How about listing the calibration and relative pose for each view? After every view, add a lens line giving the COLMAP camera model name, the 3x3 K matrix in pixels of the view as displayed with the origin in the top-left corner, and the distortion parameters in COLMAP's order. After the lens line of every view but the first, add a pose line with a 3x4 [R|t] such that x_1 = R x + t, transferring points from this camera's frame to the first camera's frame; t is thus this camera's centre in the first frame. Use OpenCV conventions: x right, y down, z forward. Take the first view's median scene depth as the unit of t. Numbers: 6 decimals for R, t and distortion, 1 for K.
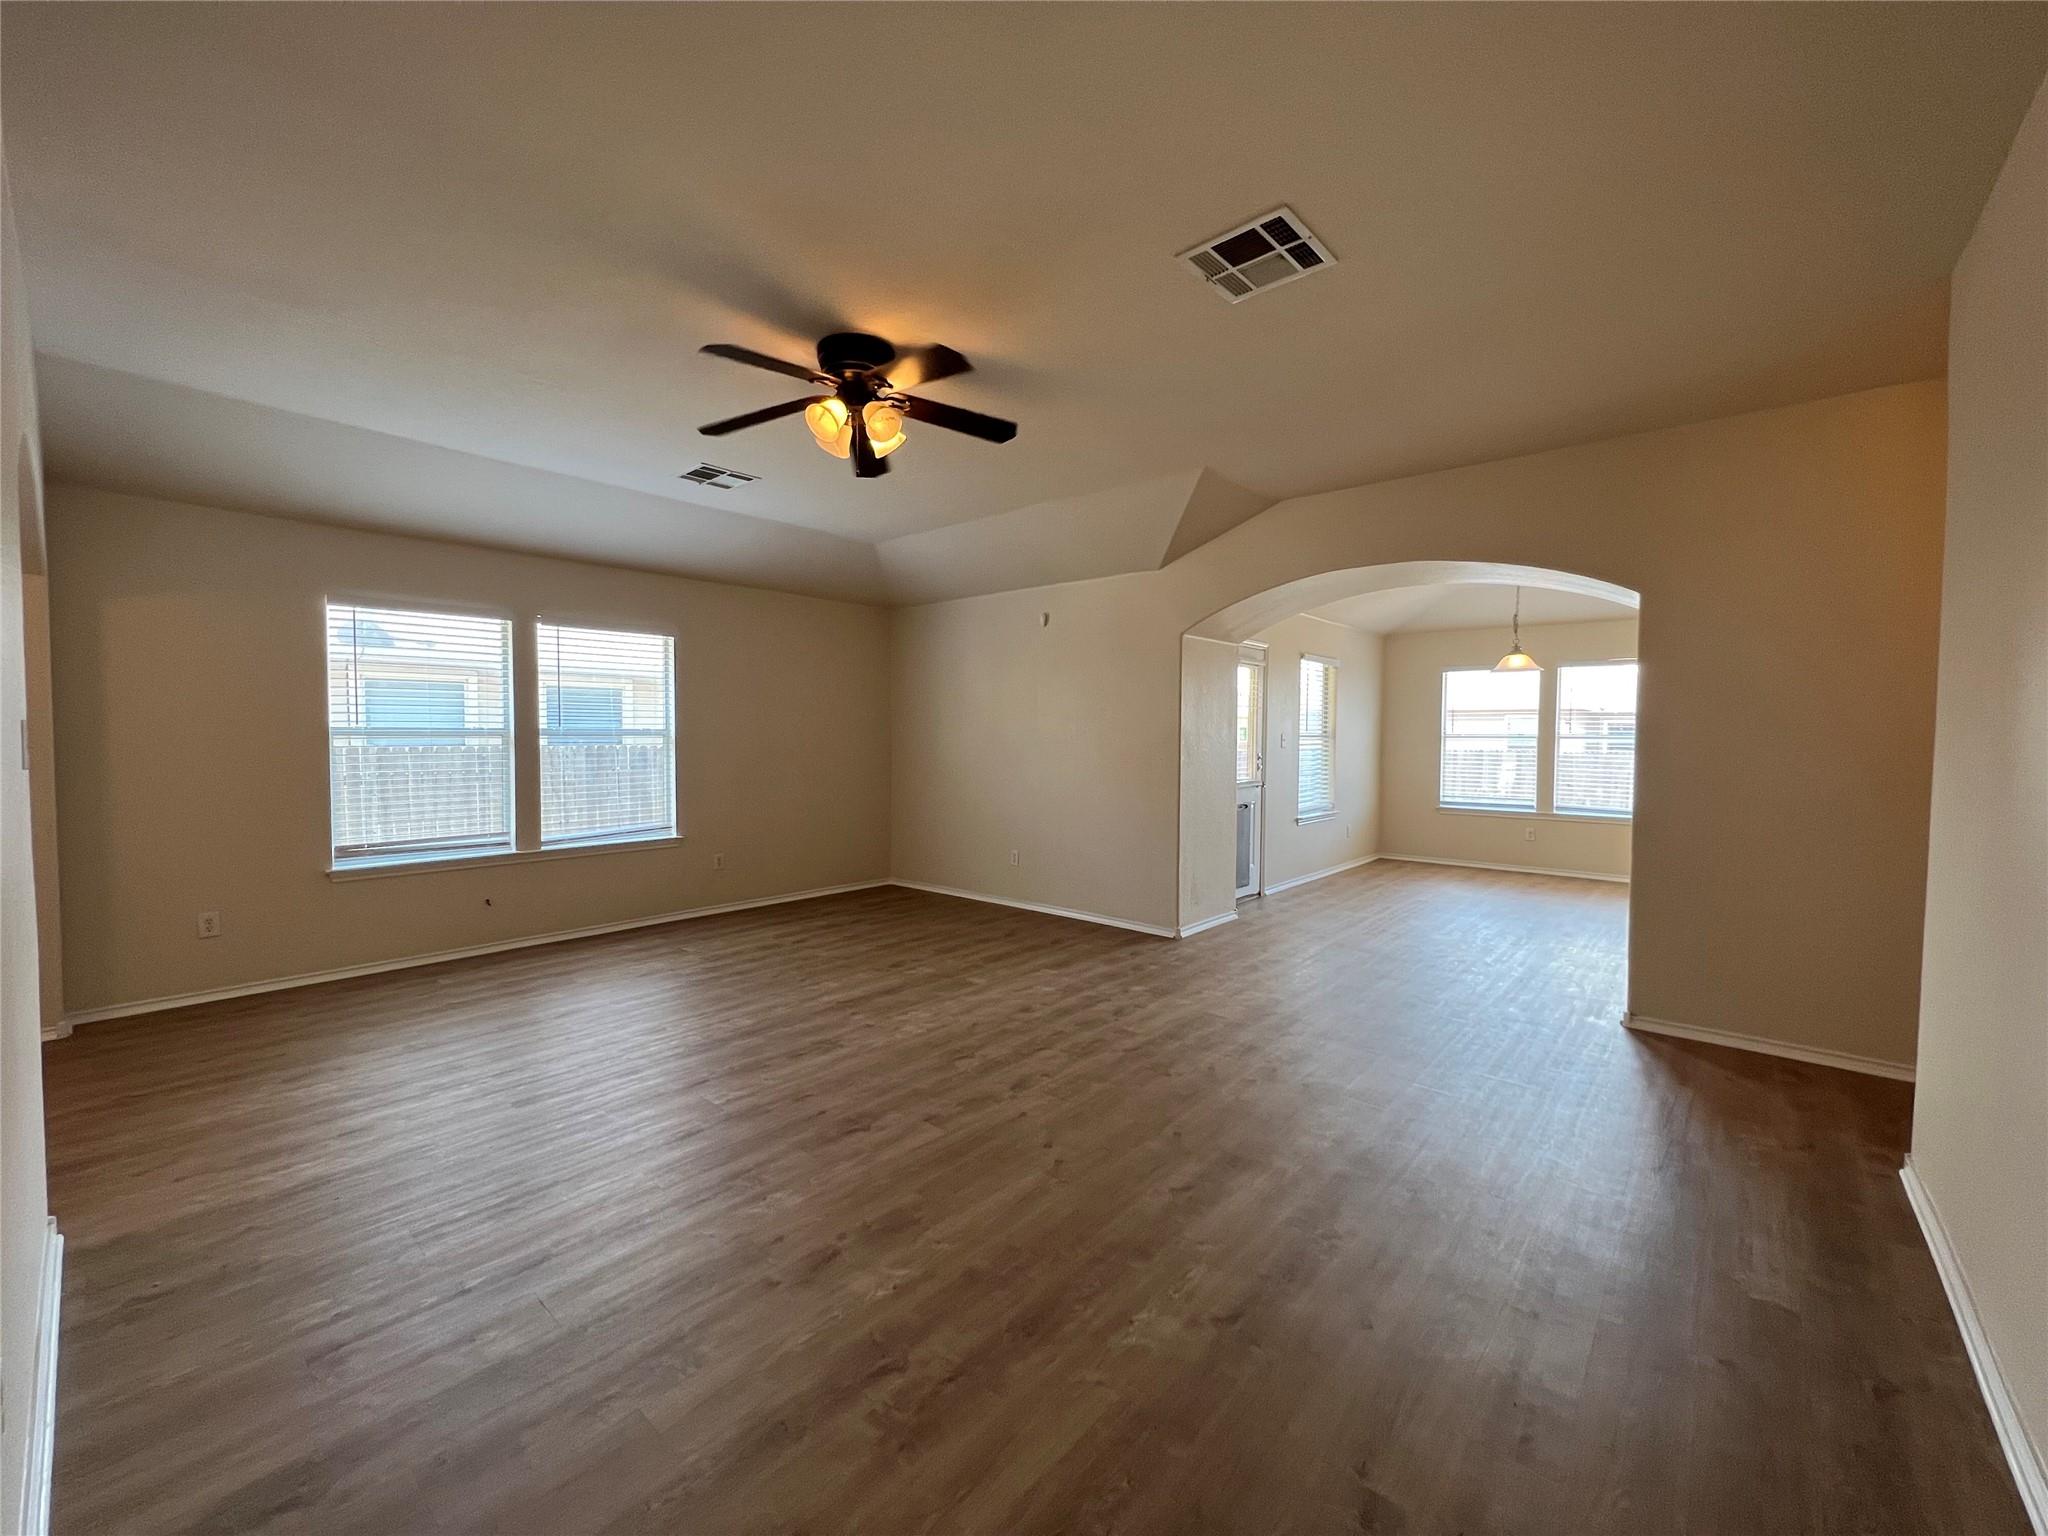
lens RADIAL K [[820.6, 0, 1036.1], [0, 820.6, 773.1], [0, 0, 1]] dist [0.000029, 0.000641]
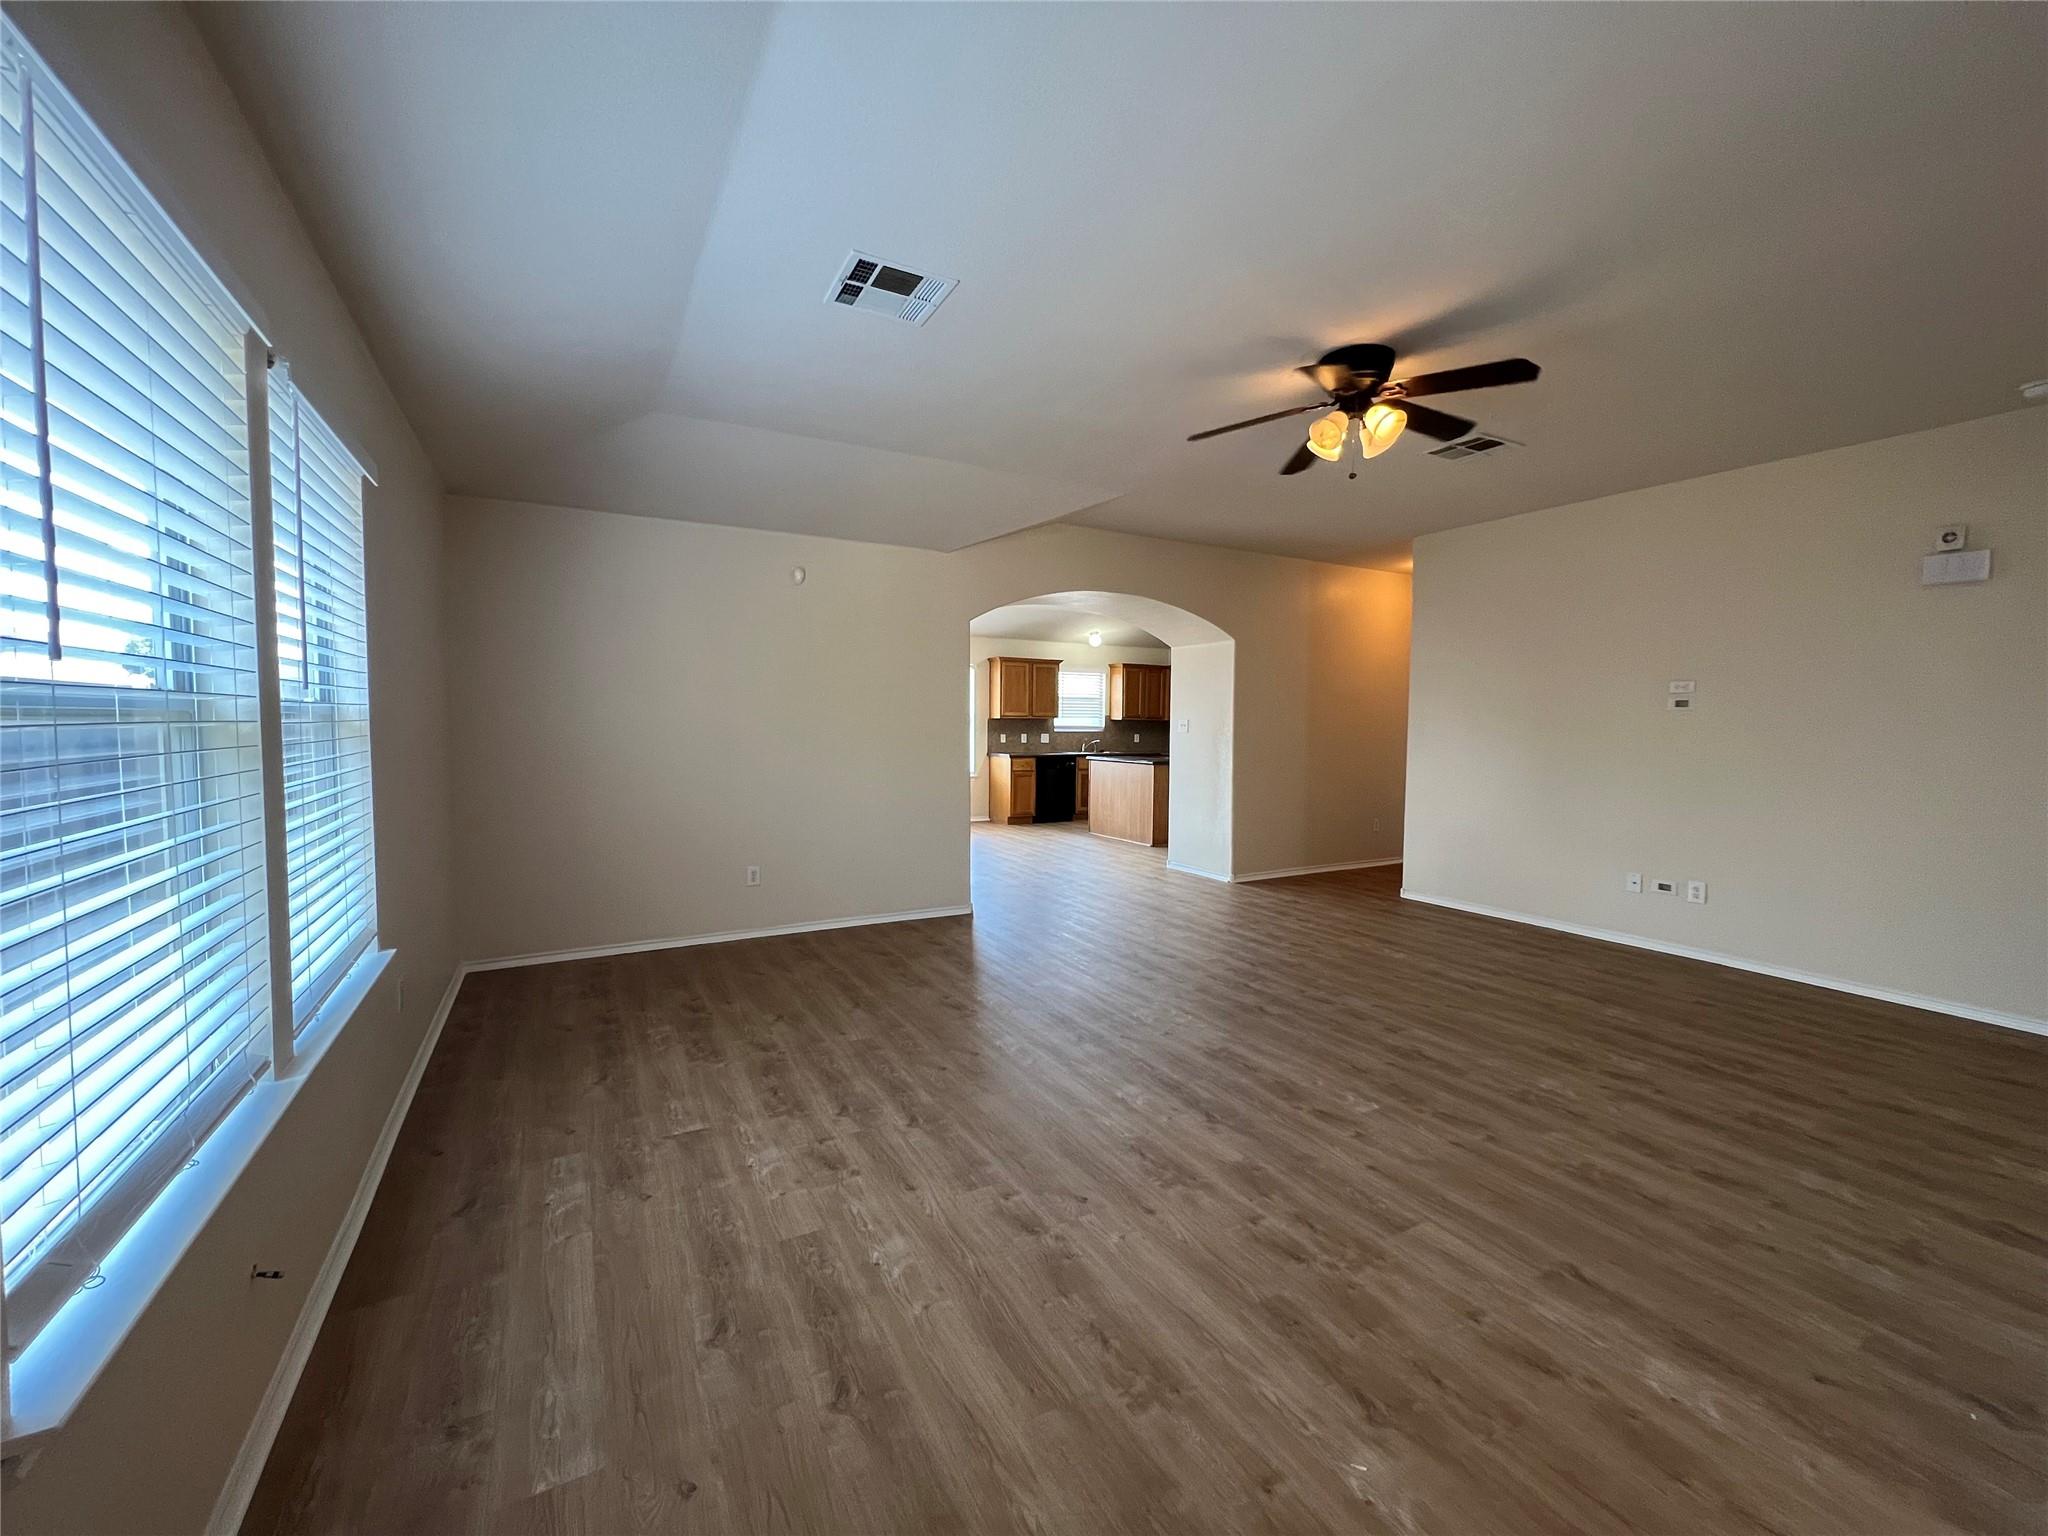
lens RADIAL K [[820.6, 0, 1039.7], [0, 820.6, 767.8], [0, 0, 1]] dist [0.000029, 0.000641]
pose [[0.330295, -0.051730, 0.942459, -1.187009], [0.037302, 0.998432, 0.041729, -0.032071], [-0.943140, 0.021373, 0.331707, 0.898022]]
